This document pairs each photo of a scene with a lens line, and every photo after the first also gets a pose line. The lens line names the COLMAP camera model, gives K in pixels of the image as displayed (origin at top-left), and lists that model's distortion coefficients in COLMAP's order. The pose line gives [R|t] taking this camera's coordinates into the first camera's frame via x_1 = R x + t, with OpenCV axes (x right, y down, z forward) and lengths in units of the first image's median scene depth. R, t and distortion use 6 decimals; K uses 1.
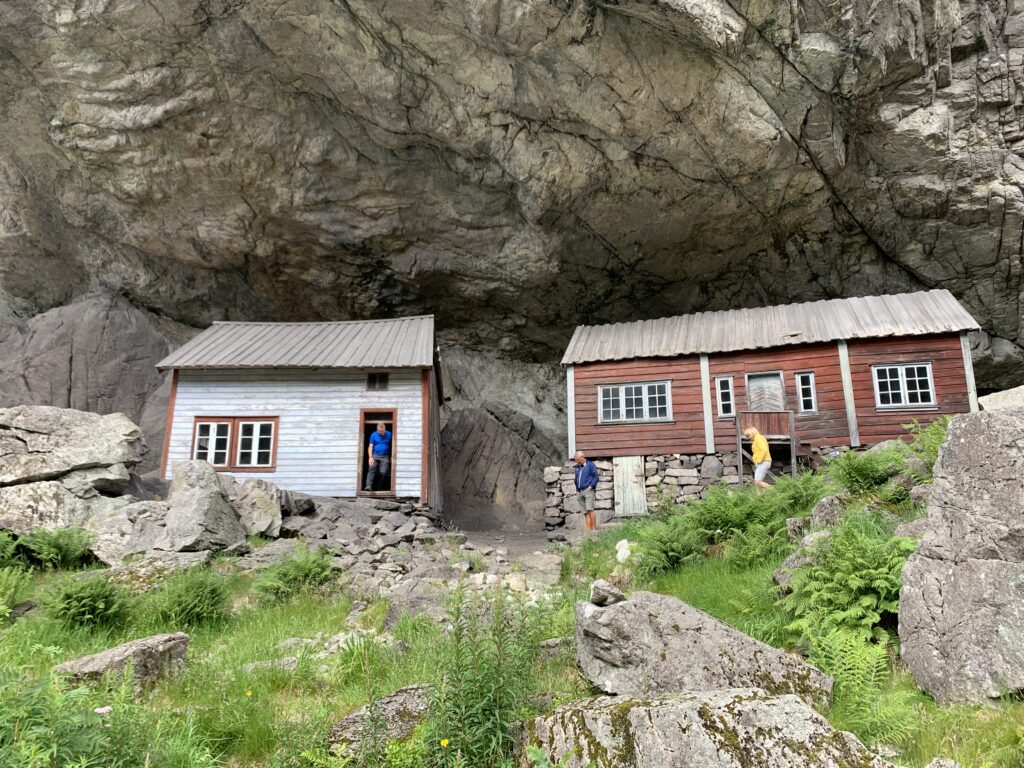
lens RADIAL K [[780.3, 0, 501.5], [0, 780.3, 389.3], [0, 0, 1]] dist [0.040720, -0.023555]
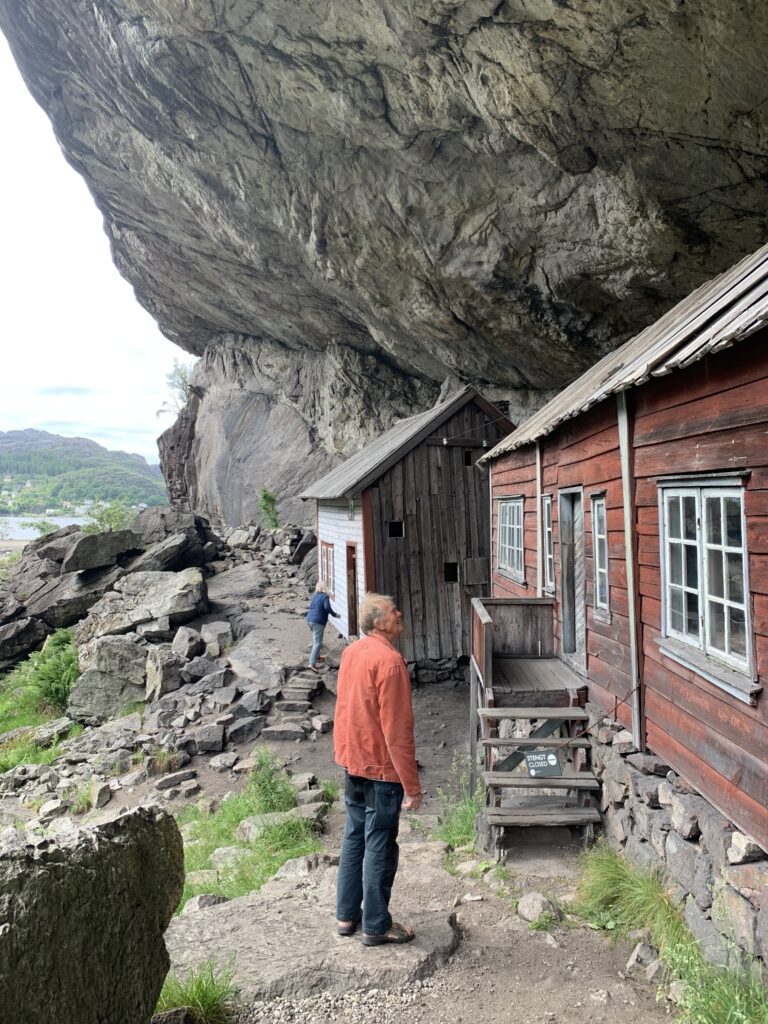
lens RADIAL K [[780.3, 0, 386.2], [0, 780.3, 510.4], [0, 0, 1]] dist [0.040720, -0.023555]
pose [[0.337276, -0.013895, -0.941303, 0.637088], [0.239371, 0.968294, 0.071475, -0.058442], [0.910465, -0.249428, 0.329908, 0.742187]]
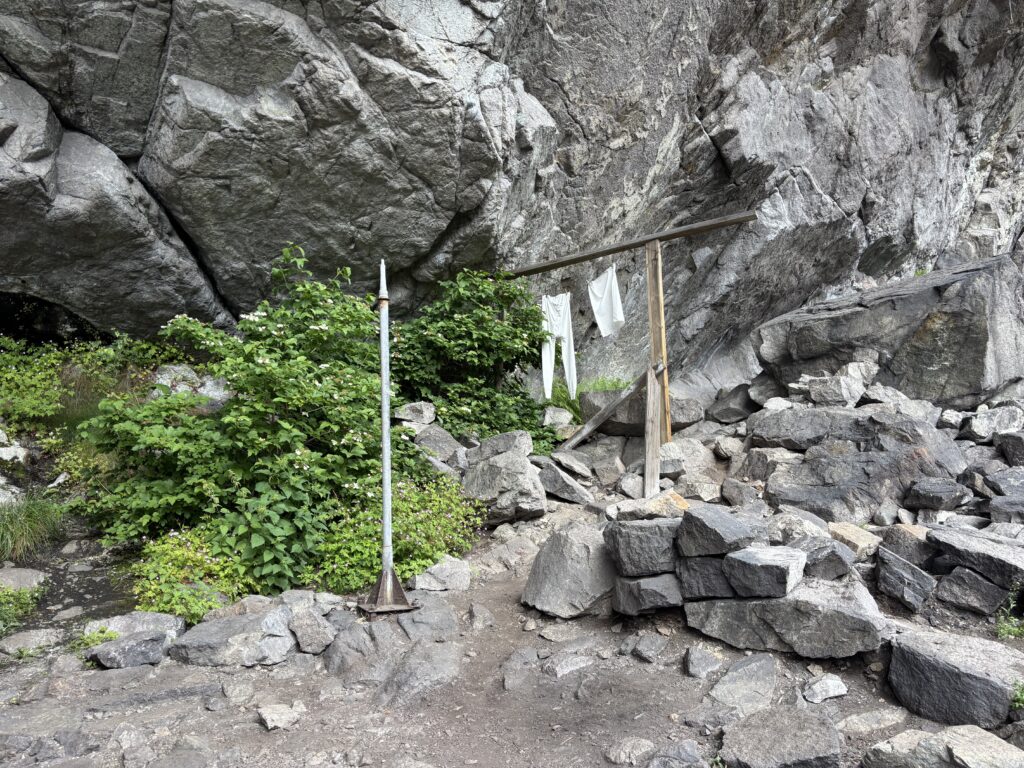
lens RADIAL K [[766.3, 0, 515.5], [0, 766.3, 379.6], [0, 0, 1]] dist [0.046687, -0.041993]
pose [[0.483131, 0.084826, 0.871429, 0.536752], [-0.197756, 0.980148, 0.014230, -0.014618], [-0.852923, -0.179205, 0.490315, 0.819130]]
